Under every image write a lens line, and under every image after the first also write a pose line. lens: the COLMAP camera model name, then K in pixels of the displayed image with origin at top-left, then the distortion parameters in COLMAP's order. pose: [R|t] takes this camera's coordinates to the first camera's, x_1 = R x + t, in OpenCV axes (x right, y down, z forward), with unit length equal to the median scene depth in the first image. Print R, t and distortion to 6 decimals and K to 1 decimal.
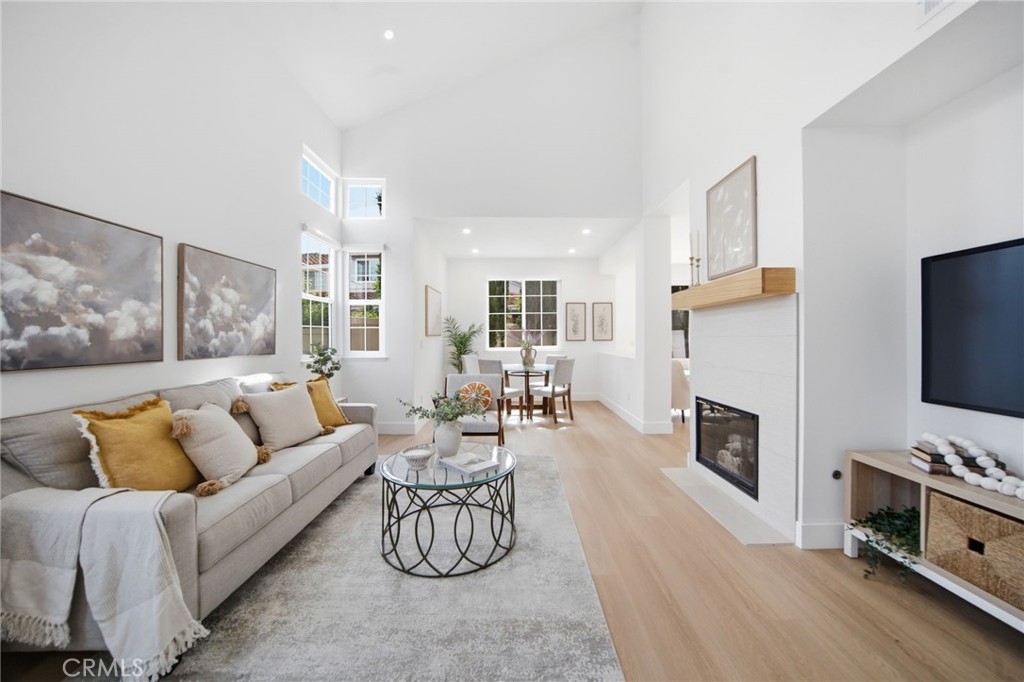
lens RADIAL K [[365.2, 0, 512.0], [0, 365.2, 341.0], [0, 0, 1]] dist [-0.006506, 0.000372]
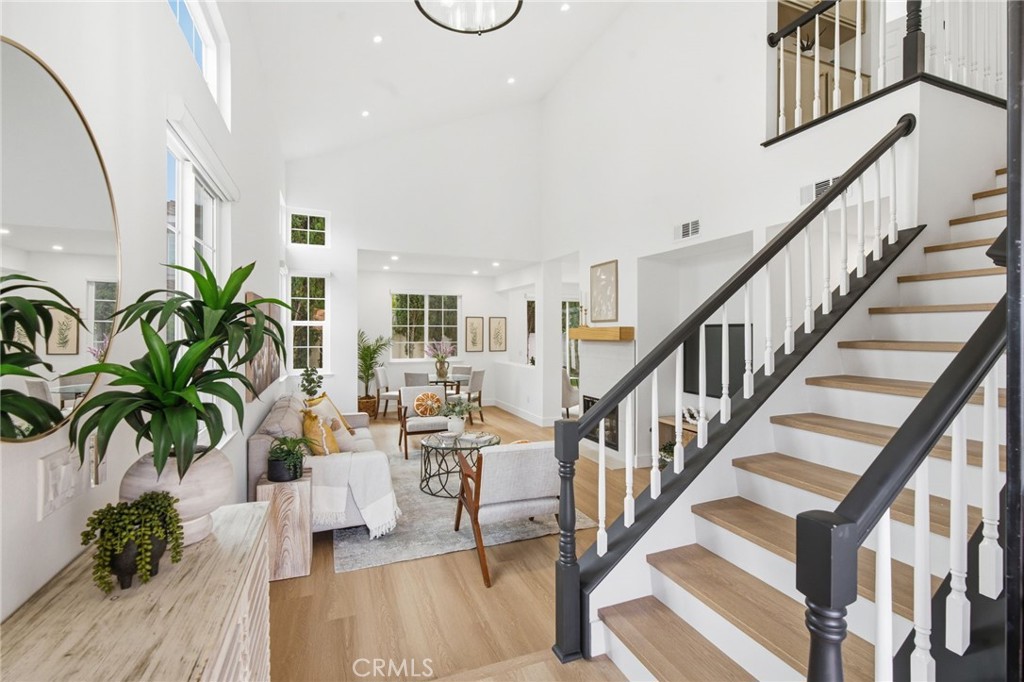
lens RADIAL K [[464.2, 0, 512.3], [0, 464.2, 335.7], [0, 0, 1]] dist [0.001576, 0.000888]
pose [[0.929888, 0.002400, 0.367835, -0.645865], [-0.001399, 0.999995, -0.002988, -0.123212], [-0.367840, 0.002264, 0.929886, -0.930642]]
